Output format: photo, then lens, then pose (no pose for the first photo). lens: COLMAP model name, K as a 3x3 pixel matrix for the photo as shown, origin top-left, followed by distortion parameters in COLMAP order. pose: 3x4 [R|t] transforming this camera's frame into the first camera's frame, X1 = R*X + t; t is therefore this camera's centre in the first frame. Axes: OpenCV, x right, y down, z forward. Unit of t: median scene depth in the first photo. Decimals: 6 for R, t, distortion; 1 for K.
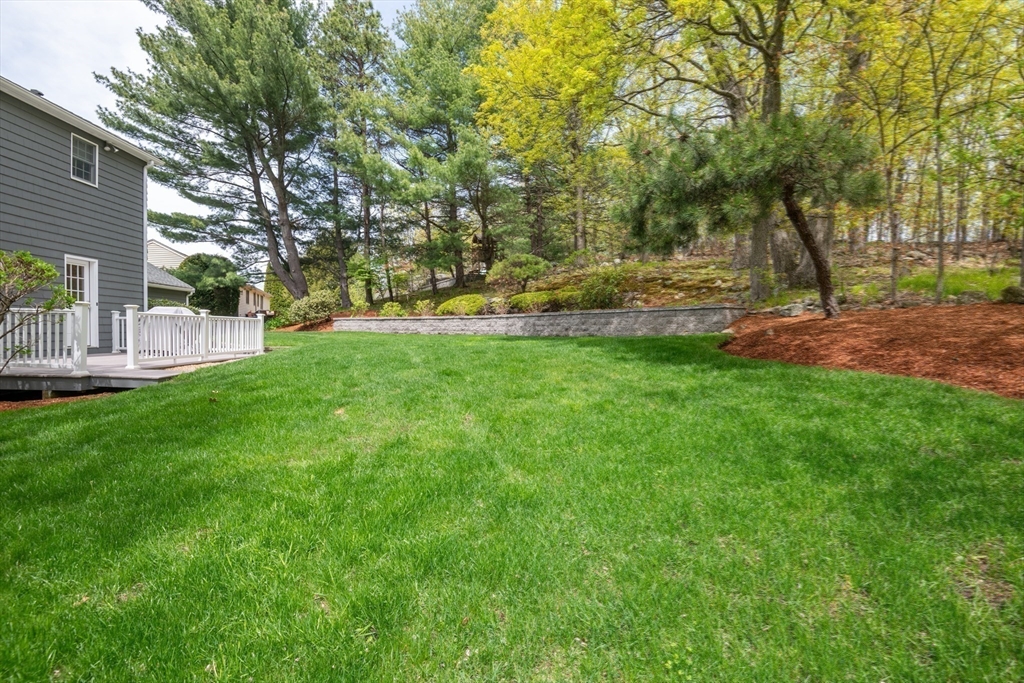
lens RADIAL K [[477.7, 0, 509.8], [0, 477.7, 336.0], [0, 0, 1]] dist [-0.002221, -0.003994]
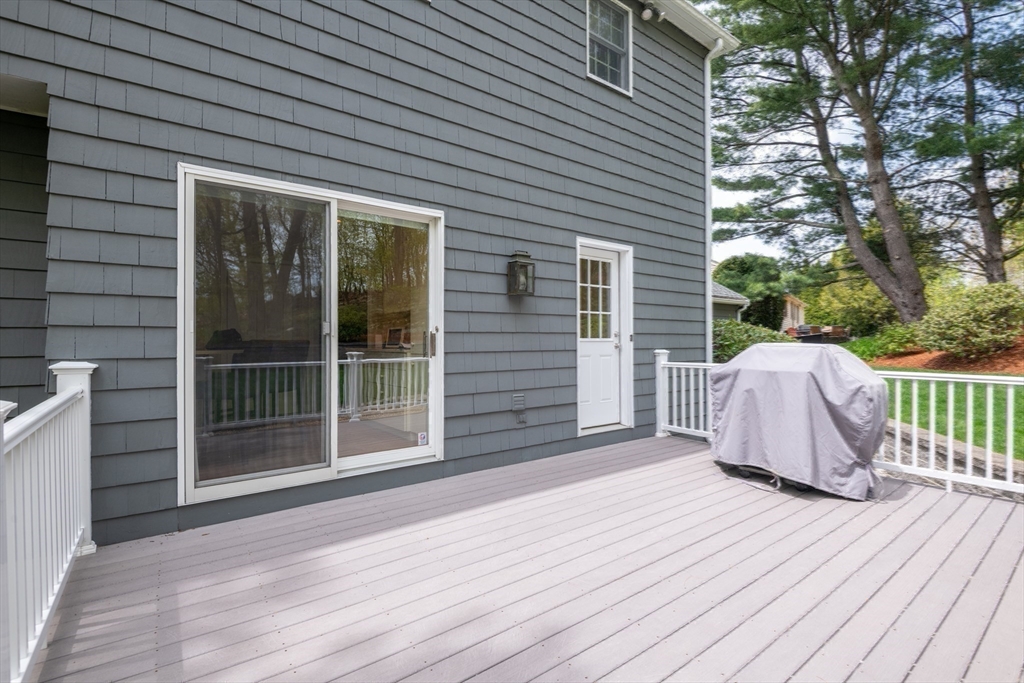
lens RADIAL K [[477.7, 0, 510.6], [0, 477.7, 338.3], [0, 0, 1]] dist [-0.002221, -0.003994]
pose [[0.571248, -0.012163, -0.820687, -0.327255], [-0.003029, 0.999852, -0.016926, -0.035377], [0.820772, 0.012155, 0.571127, 0.377403]]
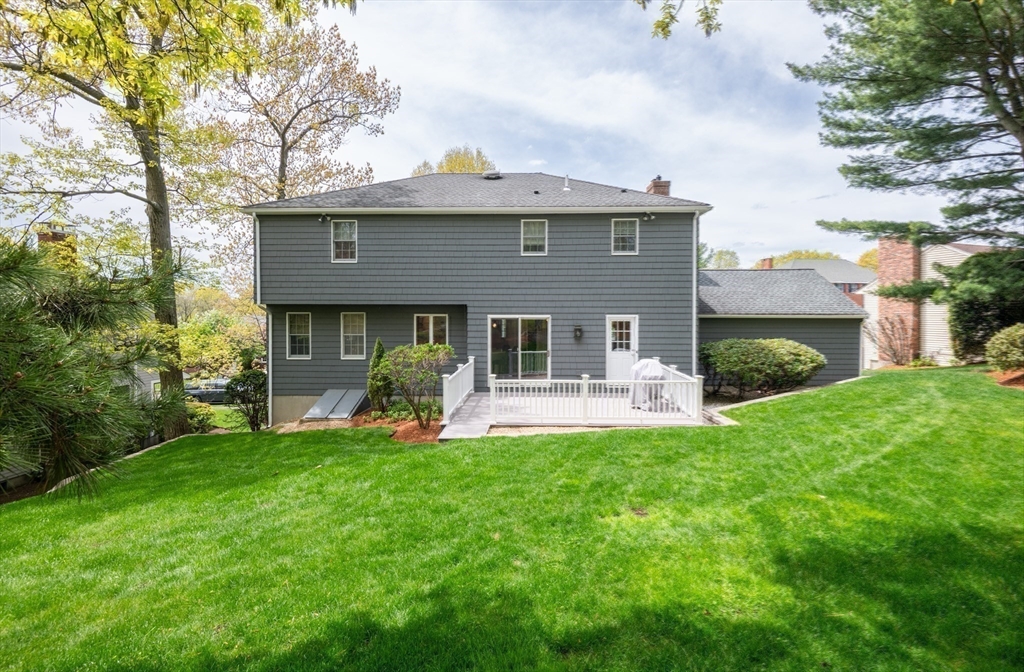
lens RADIAL K [[473.1, 0, 530.0], [0, 473.1, 315.6], [0, 0, 1]] dist [-0.016791, -0.000804]
pose [[-0.070112, 0.001524, -0.997538, 0.202946], [-0.010563, 0.999942, 0.002270, -0.095506], [0.997483, 0.010696, -0.070092, 0.491908]]
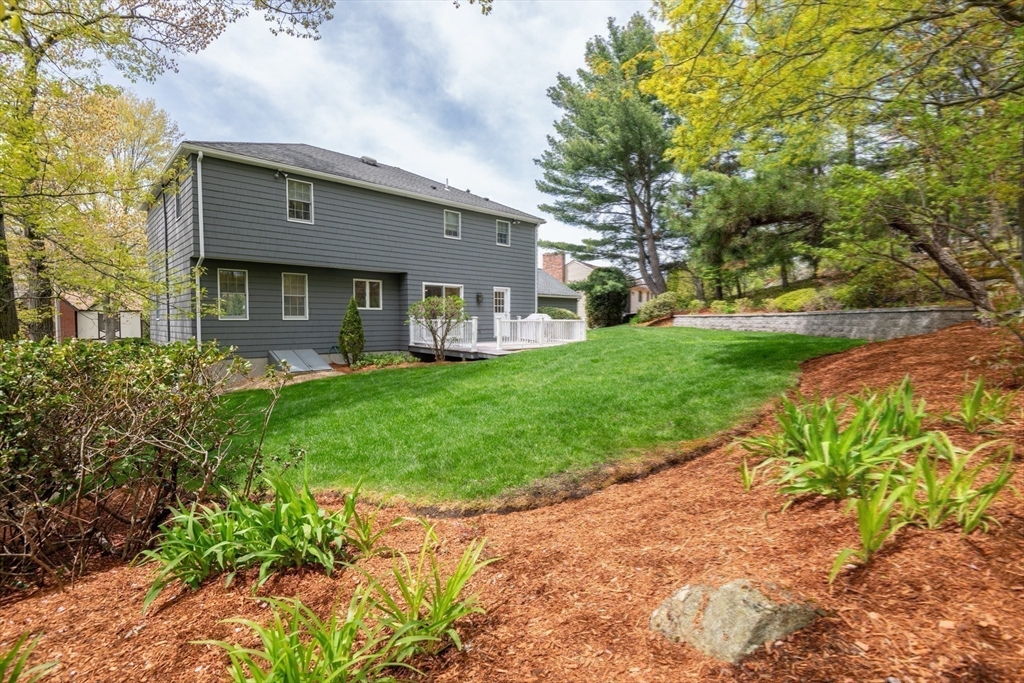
lens RADIAL K [[477.7, 0, 517.4], [0, 477.7, 338.5], [0, 0, 1]] dist [-0.002221, -0.003994]
pose [[0.668395, 0.022971, -0.743452, 0.286507], [-0.003946, 0.999618, 0.027339, -0.012104], [0.743796, -0.015340, 0.668230, -0.099970]]
